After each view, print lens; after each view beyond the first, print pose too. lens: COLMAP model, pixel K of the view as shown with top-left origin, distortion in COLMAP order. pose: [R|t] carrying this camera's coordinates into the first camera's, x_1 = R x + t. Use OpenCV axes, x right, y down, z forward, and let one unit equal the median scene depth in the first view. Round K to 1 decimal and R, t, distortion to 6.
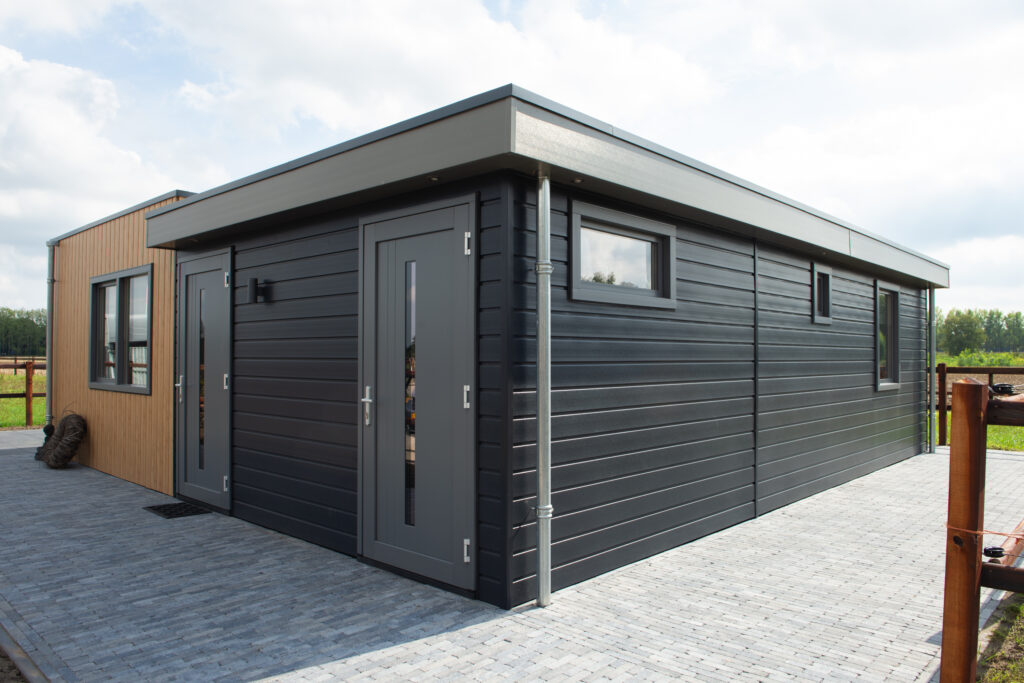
lens RADIAL K [[696.8, 0, 515.7], [0, 696.8, 343.1], [0, 0, 1]] dist [-0.049688, 0.001601]
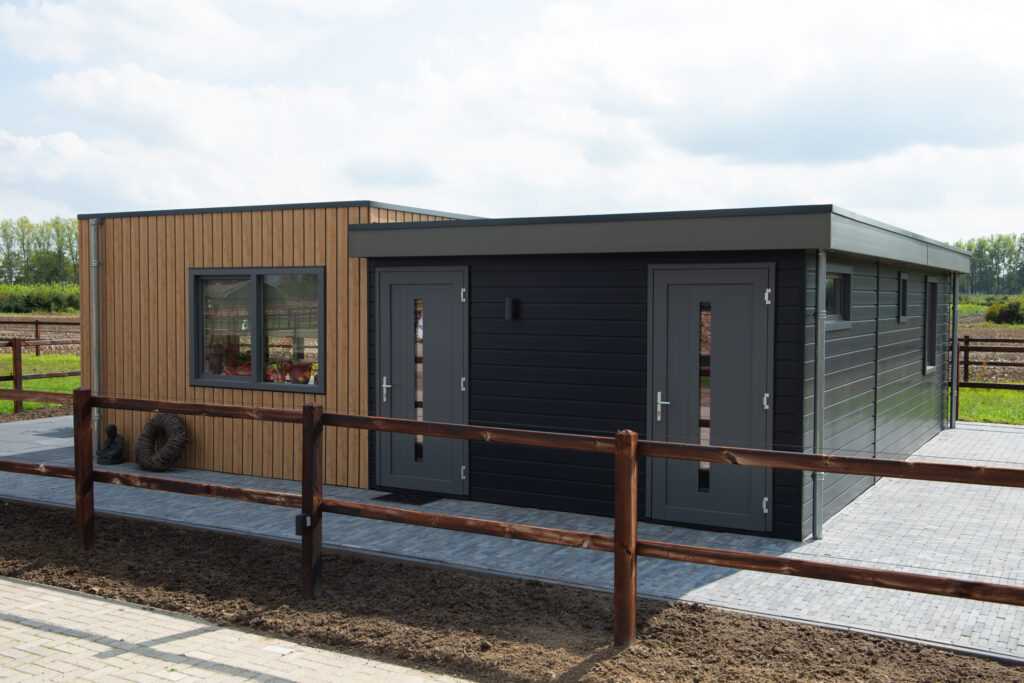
lens RADIAL K [[970.0, 0, 510.6], [0, 970.0, 344.0], [0, 0, 1]] dist [0.016409, 0.000000]
pose [[0.976458, -0.008475, 0.215543, -0.814692], [-0.005648, 0.997881, 0.064824, -0.136428], [-0.215635, -0.064515, 0.974340, -0.684931]]
